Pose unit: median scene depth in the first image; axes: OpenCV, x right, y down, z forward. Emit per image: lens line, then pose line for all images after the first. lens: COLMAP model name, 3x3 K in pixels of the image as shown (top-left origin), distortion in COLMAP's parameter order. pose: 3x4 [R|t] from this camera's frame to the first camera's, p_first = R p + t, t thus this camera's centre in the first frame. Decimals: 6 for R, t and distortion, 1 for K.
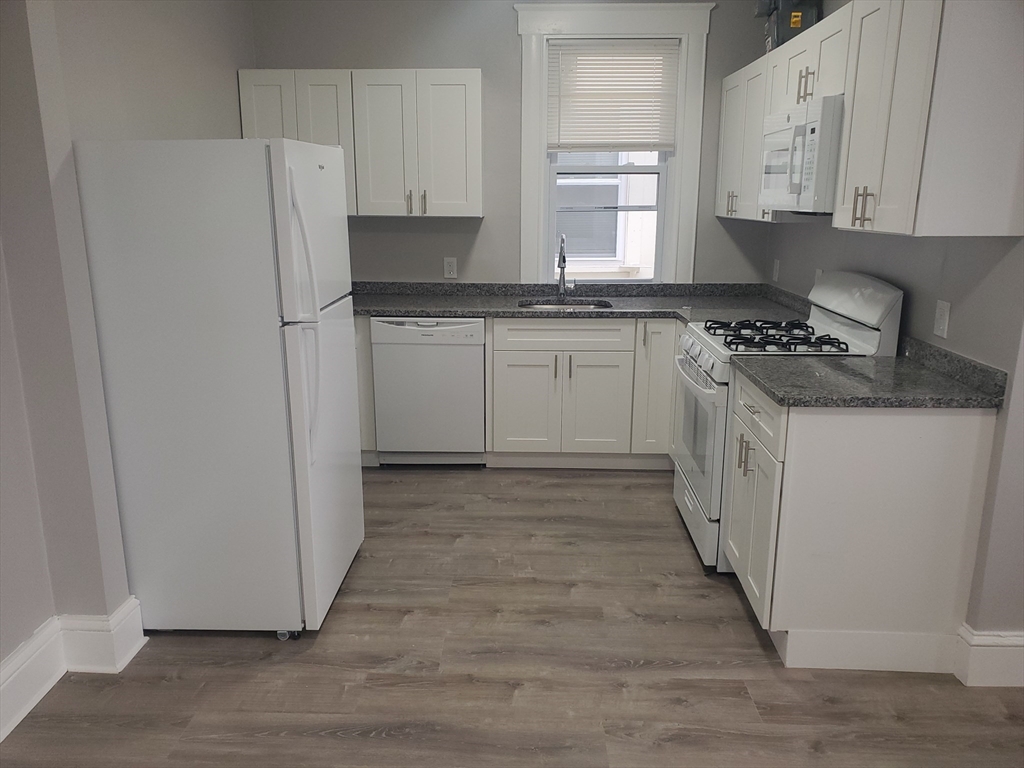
lens RADIAL K [[796.6, 0, 512.0], [0, 796.6, 384.0], [0, 0, 1]] dist [0.080210, -0.110883]
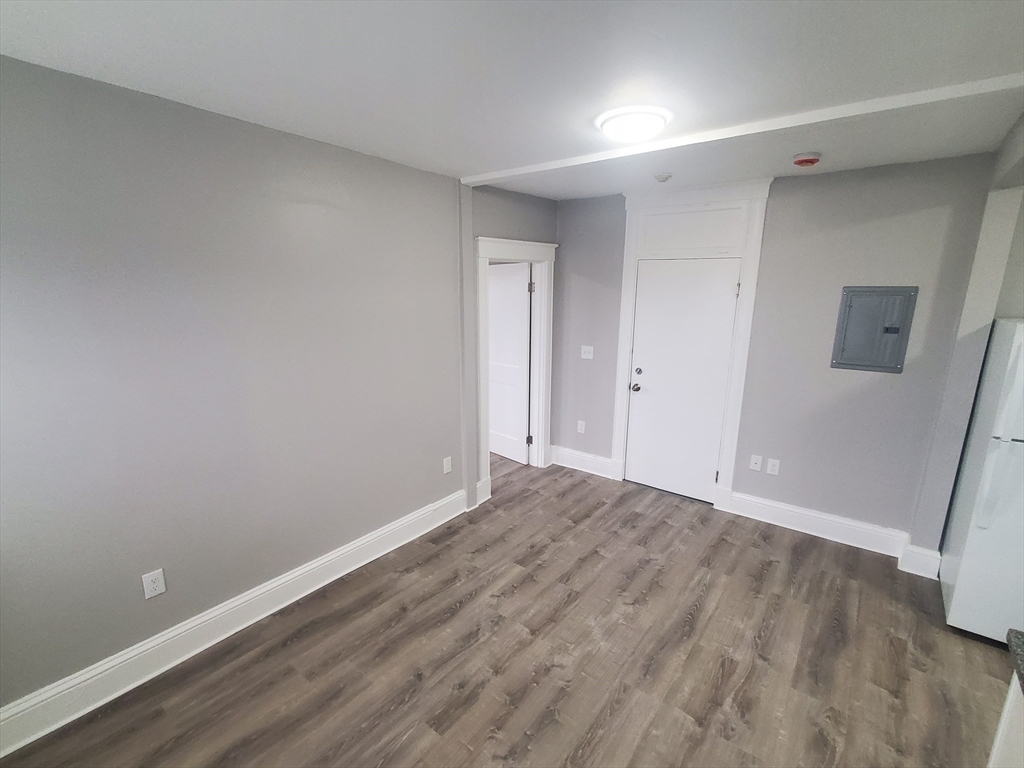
lens RADIAL K [[475.5, 0, 515.3], [0, 475.5, 399.0], [0, 0, 1]] dist [0.014719, -0.000062]
pose [[-0.592140, 0.175186, -0.786562, 0.825753], [-0.190722, 0.917885, 0.348013, -0.239193], [0.782940, 0.356087, -0.510104, 0.584485]]
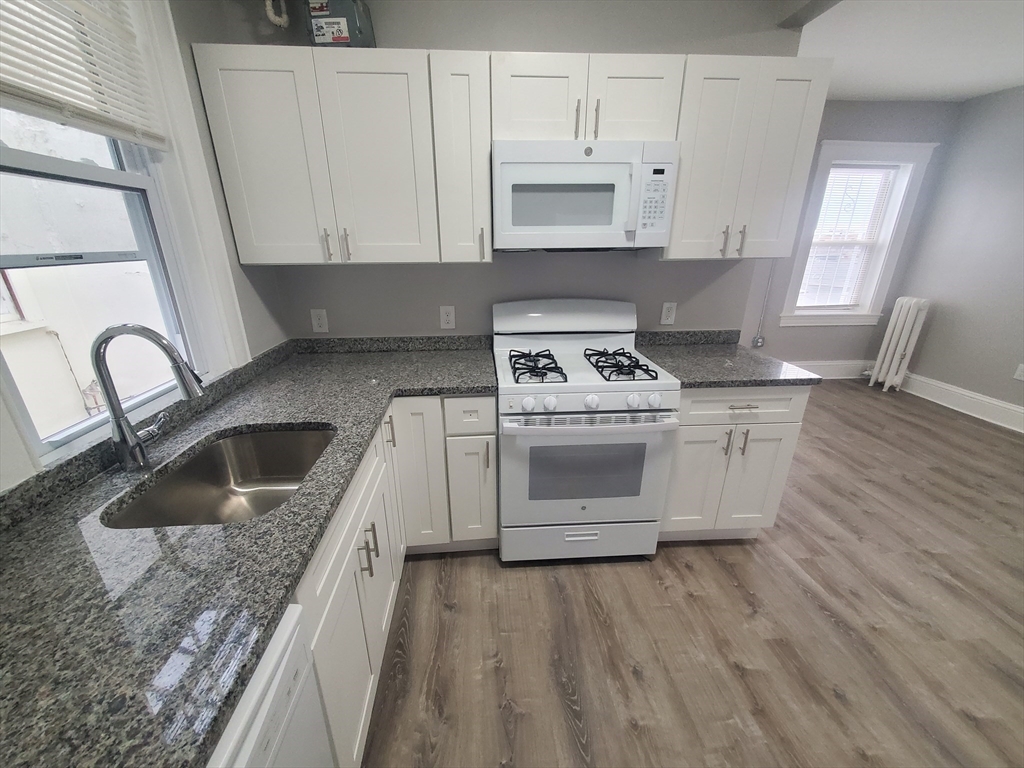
lens RADIAL K [[404.5, 0, 508.3], [0, 404.5, 392.0], [0, 0, 1]] dist [0.001388, 0.000094]
pose [[-0.097325, -0.342736, 0.934377, -0.232299], [0.226914, 0.906465, 0.356134, -0.272789], [-0.969040, 0.246683, -0.010450, 1.211071]]
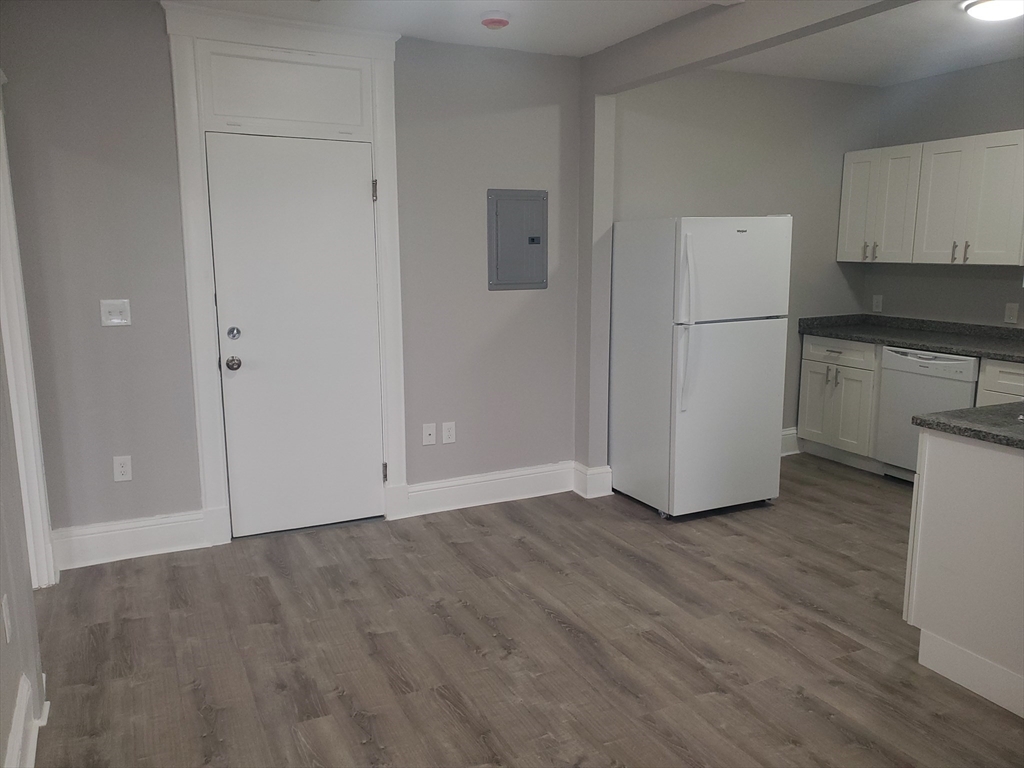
lens RADIAL K [[796.6, 0, 512.0], [0, 796.6, 384.0], [0, 0, 1]] dist [0.080210, -0.110883]
pose [[0.464637, 0.147923, -0.873058, 0.860324], [-0.194271, 0.978956, 0.062475, 0.007329], [0.863927, 0.140582, 0.483597, -0.084781]]
